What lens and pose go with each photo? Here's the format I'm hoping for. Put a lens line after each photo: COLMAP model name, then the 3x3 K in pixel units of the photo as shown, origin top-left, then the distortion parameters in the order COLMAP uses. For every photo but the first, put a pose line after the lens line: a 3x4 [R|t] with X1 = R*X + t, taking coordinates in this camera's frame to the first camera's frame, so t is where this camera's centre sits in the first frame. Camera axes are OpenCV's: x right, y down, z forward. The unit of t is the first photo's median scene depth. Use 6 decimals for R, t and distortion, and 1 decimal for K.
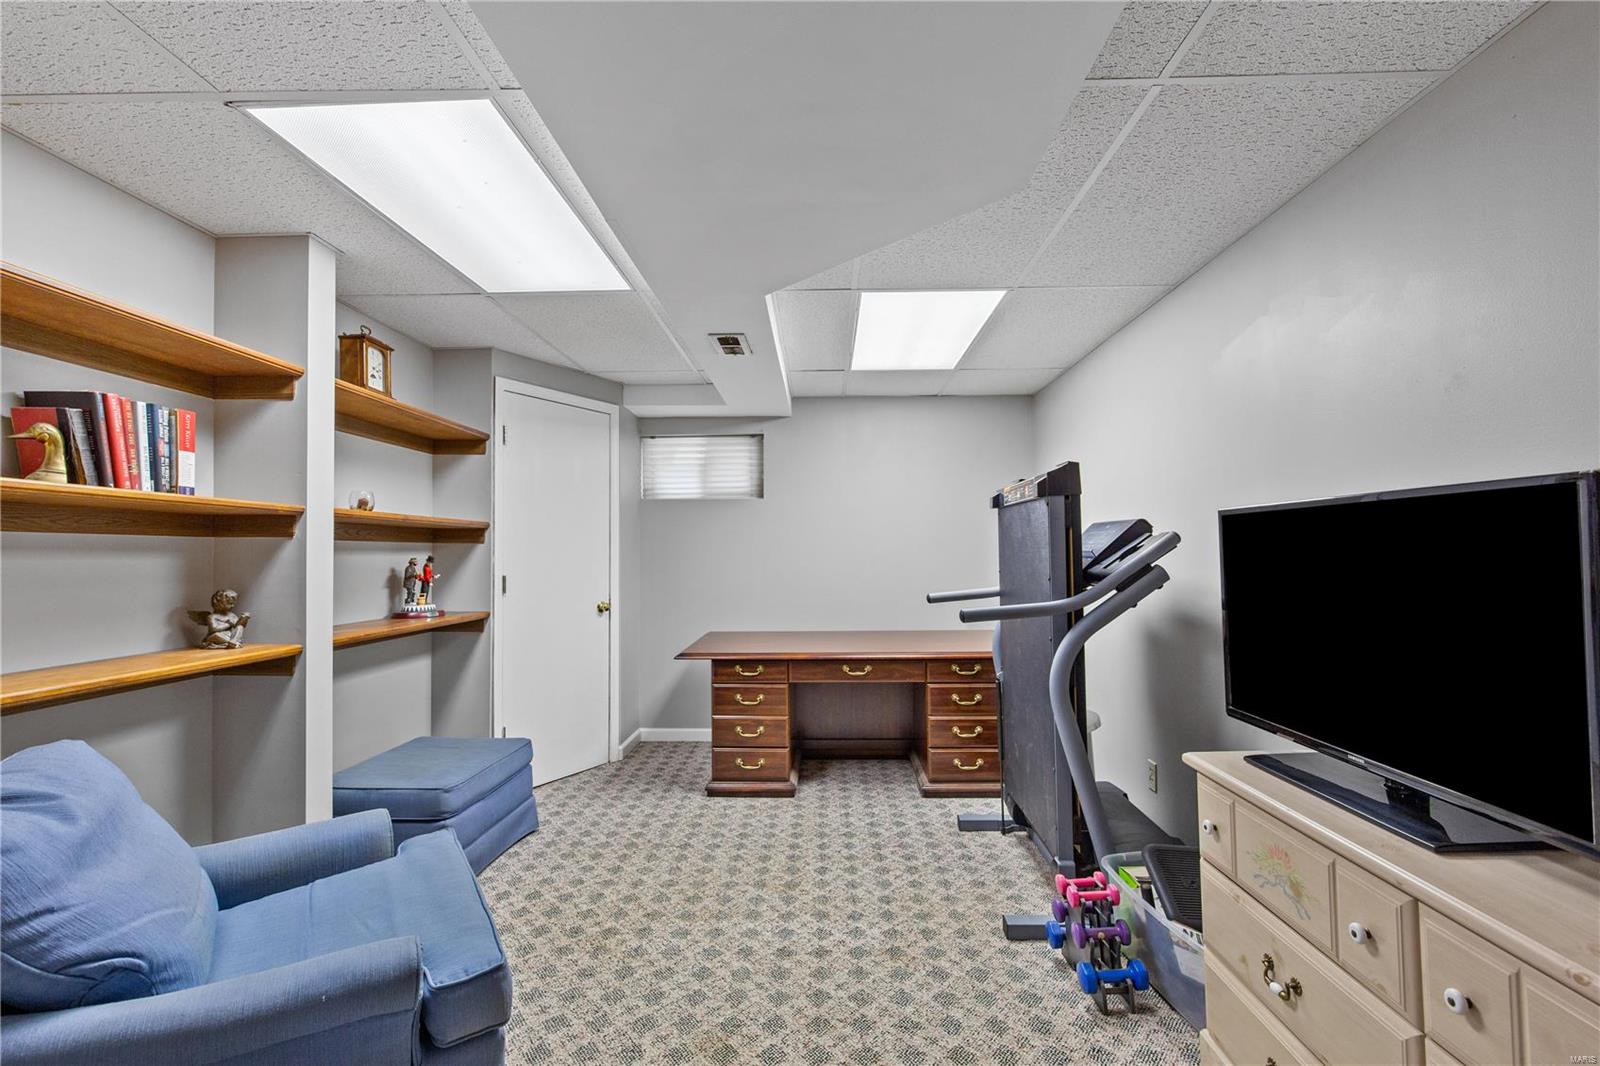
lens RADIAL K [[729.5, 0, 805.7], [0, 729.5, 543.0], [0, 0, 1]] dist [0.011962, -0.003053]
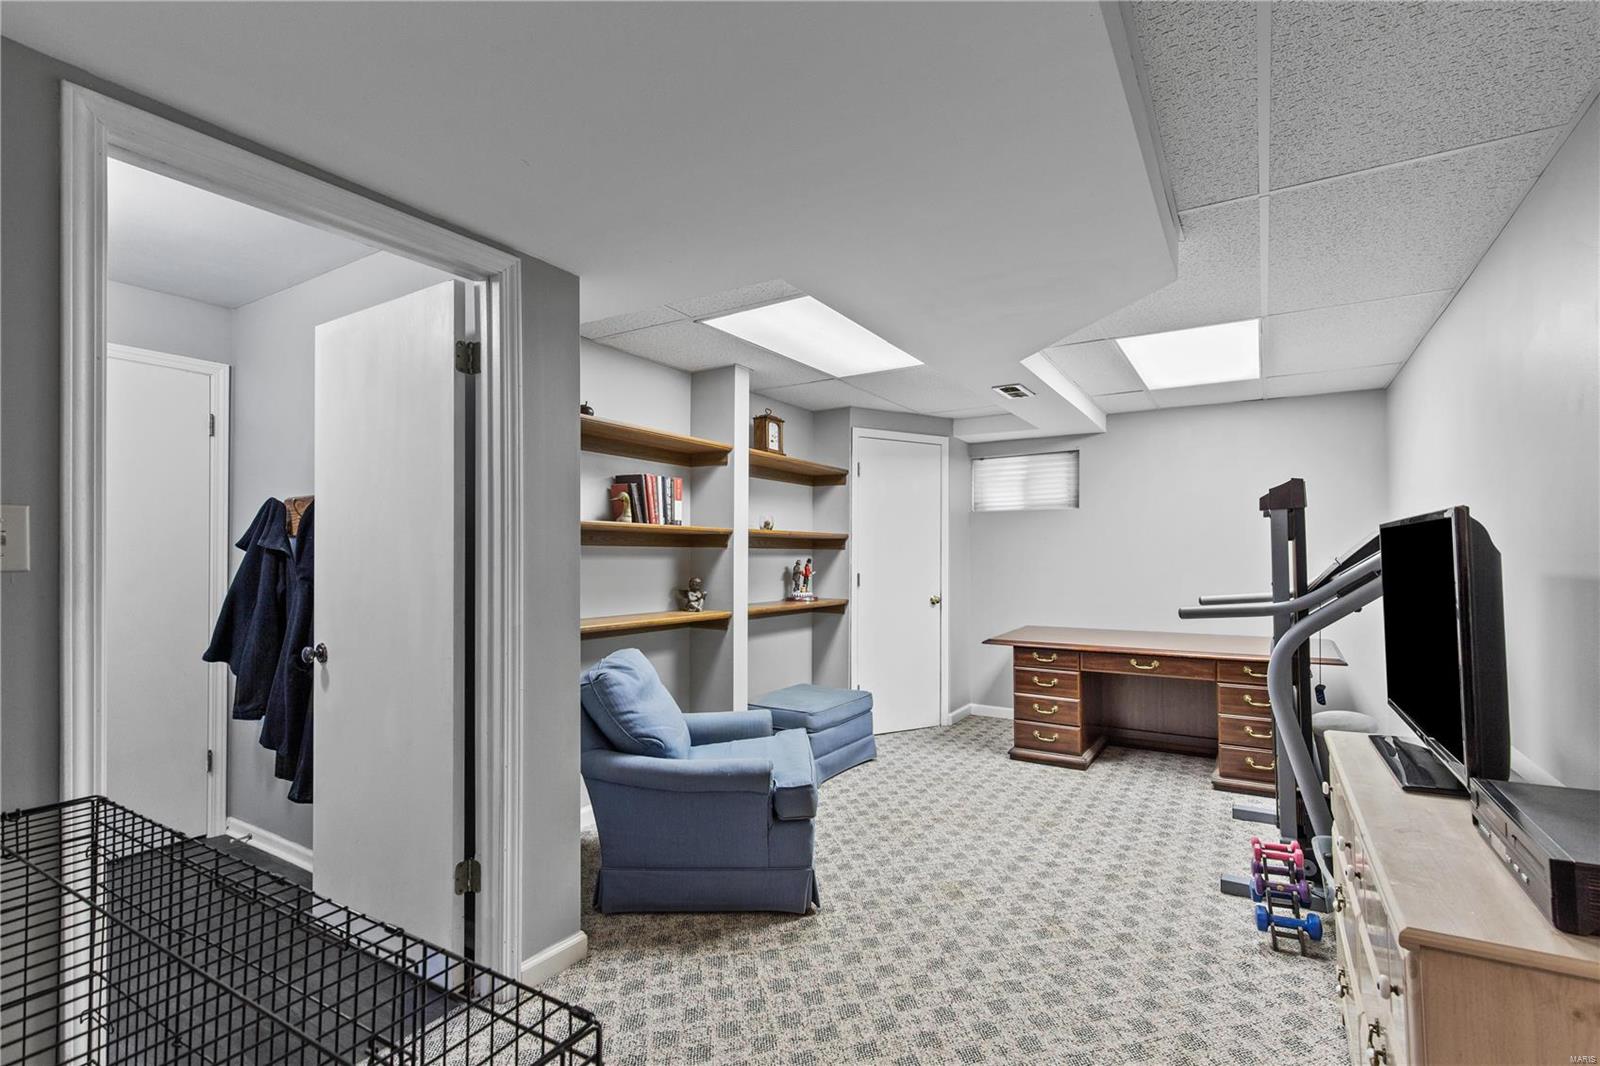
lens RADIAL K [[729.5, 0, 802.0], [0, 729.5, 537.2], [0, 0, 1]] dist [0.011962, -0.003053]
pose [[0.860554, -0.007639, -0.509301, 0.236351], [0.002748, 0.999943, -0.010355, -0.011043], [0.509351, 0.007511, 0.860526, -0.276175]]
